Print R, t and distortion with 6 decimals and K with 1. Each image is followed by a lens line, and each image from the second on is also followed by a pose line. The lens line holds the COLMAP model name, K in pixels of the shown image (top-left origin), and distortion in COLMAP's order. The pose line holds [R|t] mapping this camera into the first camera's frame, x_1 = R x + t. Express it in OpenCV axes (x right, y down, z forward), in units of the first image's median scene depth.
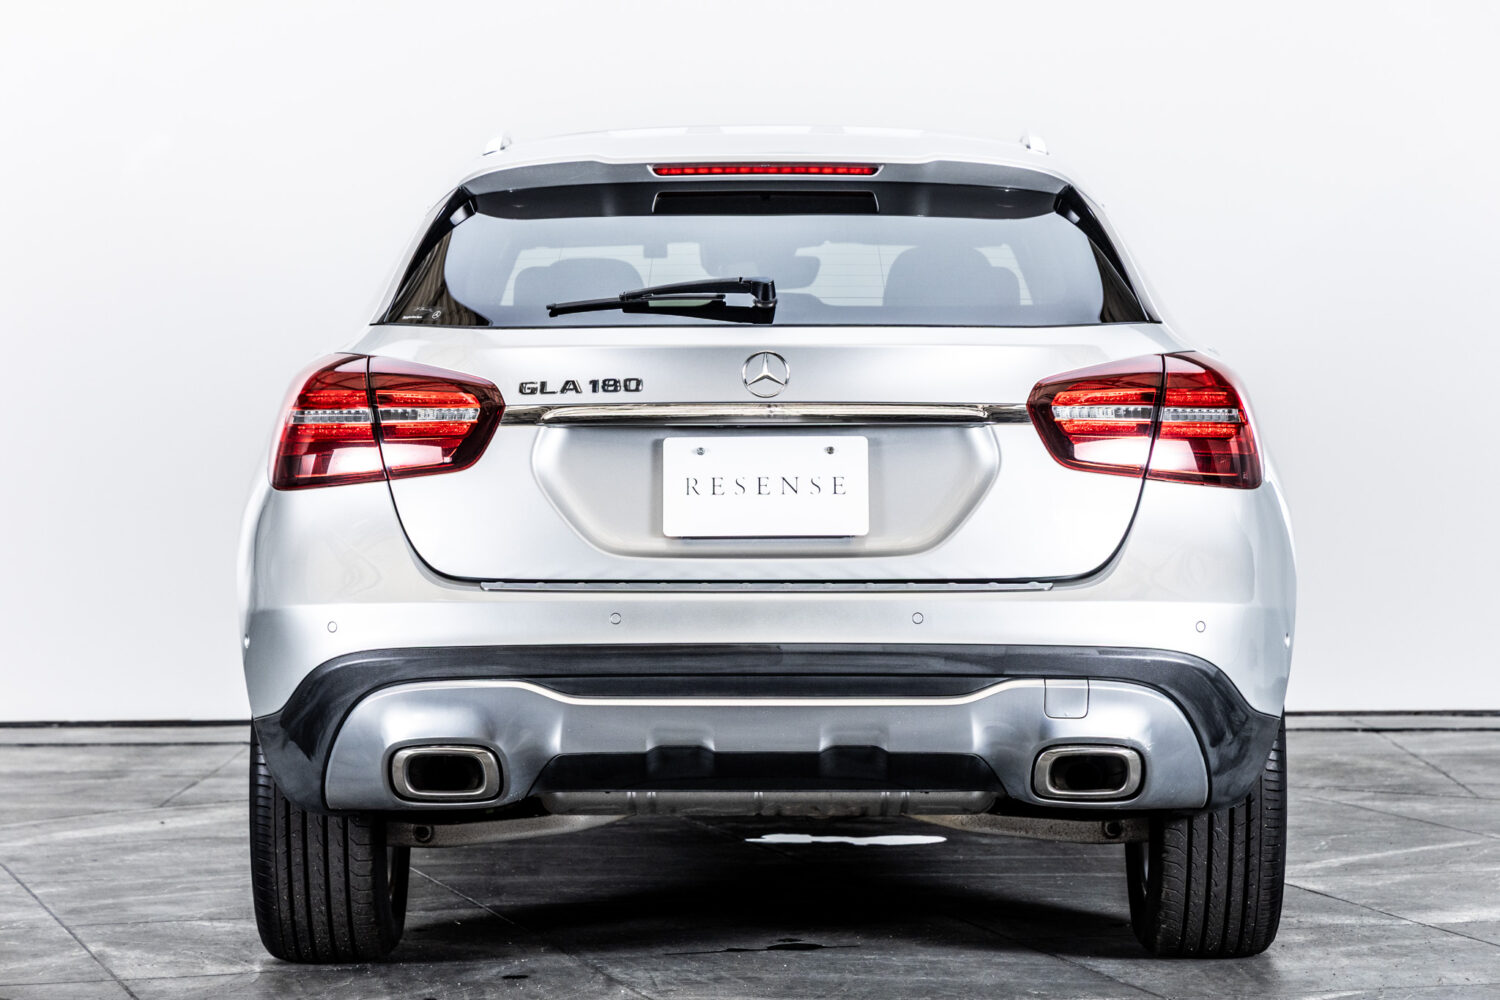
lens RADIAL K [[4447.4, 0, 750.0], [0, 4447.4, 500.0], [0, 0, 1]] dist [0.125950, -0.217549]
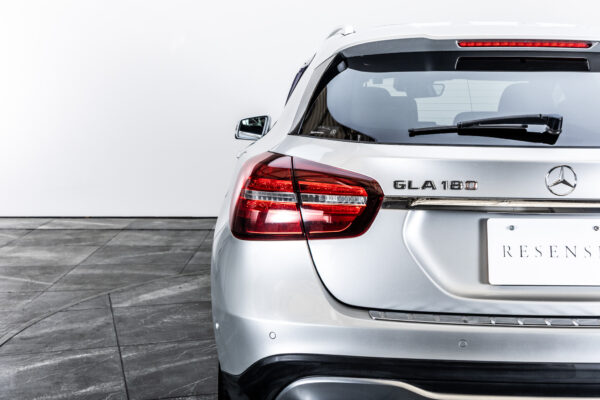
lens RADIAL K [[823.6, 0, 300.0], [0, 823.6, 200.0], [0, 0, 1]] dist [0.007648, -0.012436]
pose [[0.999940, 0.010820, 0.001445, -0.084774], [-0.010912, 0.994463, 0.104517, -0.049409], [-0.000306, -0.104527, 0.994522, 0.714579]]
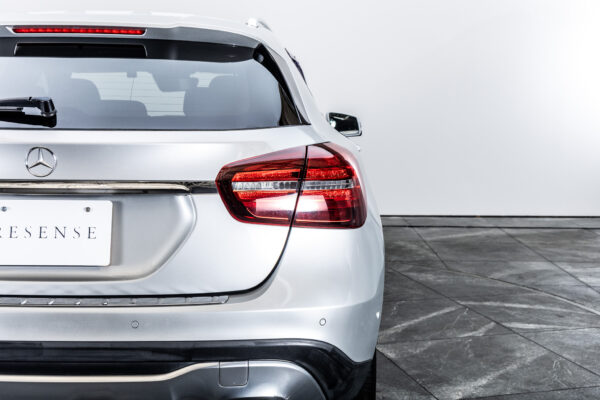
lens RADIAL K [[823.6, 0, 300.0], [0, 823.6, 200.0], [0, 0, 1]] dist [0.007648, -0.012436]
pose [[0.999829, 0.012826, 0.013330, 0.088363], [-0.014083, 0.994995, 0.098928, -0.043989], [-0.011995, -0.099099, 0.995005, 0.709082]]
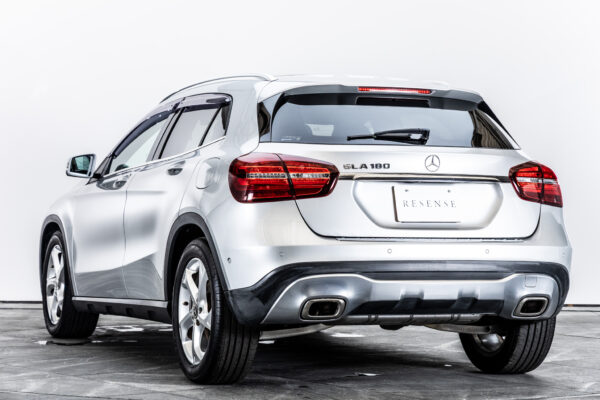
lens RADIAL K [[1637.9, 0, 300.0], [0, 1637.9, 200.0], [0, 0, 1]] dist [0.067516, -0.583020]
pose [[0.925078, 0.015292, 0.379469, -0.454716], [-0.006519, 0.999681, -0.024393, 0.019799], [-0.379721, 0.020092, 0.924883, 0.088612]]
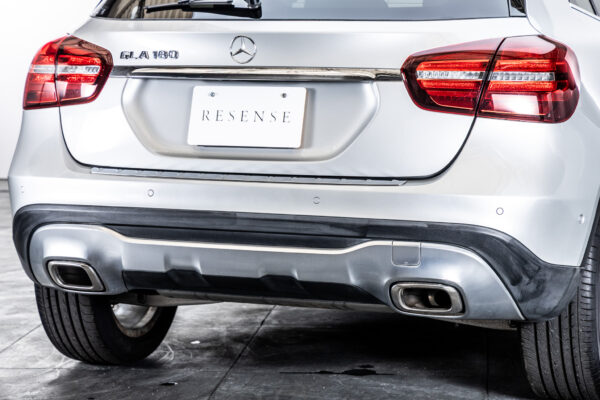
lens RADIAL K [[1779.0, 0, 300.0], [0, 1779.0, 200.0], [0, 0, 1]] dist [0.125950, -0.217549]
pose [[0.930230, 0.041819, -0.364588, 0.265792], [-0.013320, 0.996679, 0.080338, -0.025596], [0.366736, -0.069877, 0.927697, 0.383410]]
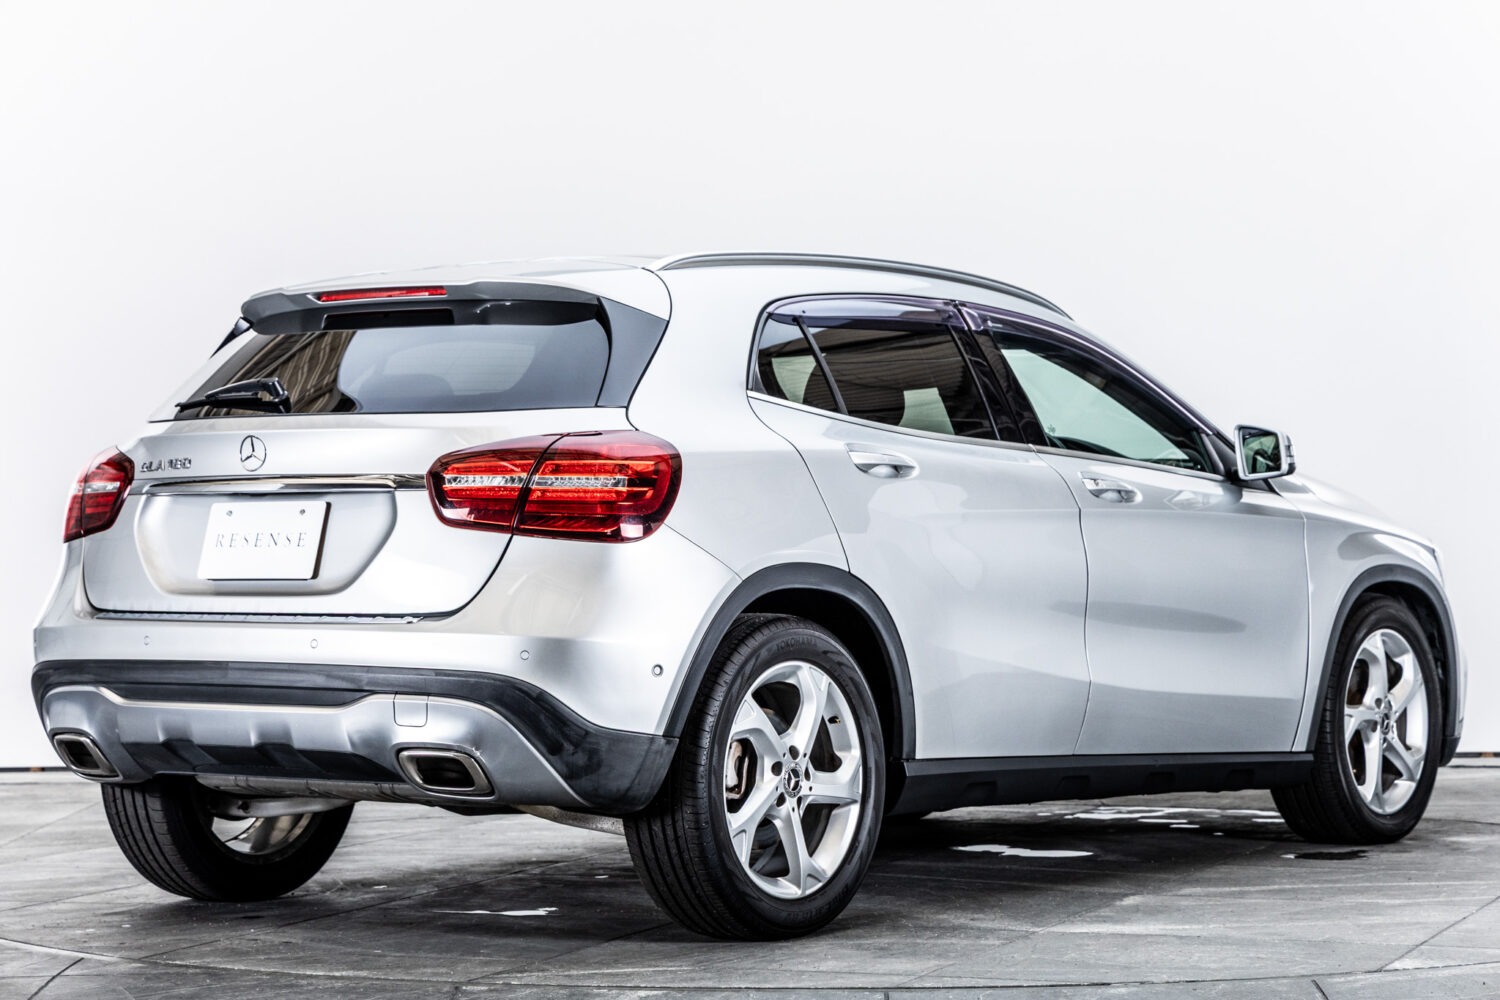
lens RADIAL K [[3712.4, 0, 750.0], [0, 3712.4, 500.0], [0, 0, 1]] dist [-0.066793, -0.121659]
pose [[0.802464, -0.007691, -0.596651, 0.753560], [-0.007932, 0.999691, -0.023555, 0.009385], [0.596648, 0.023634, 0.802155, 0.222020]]
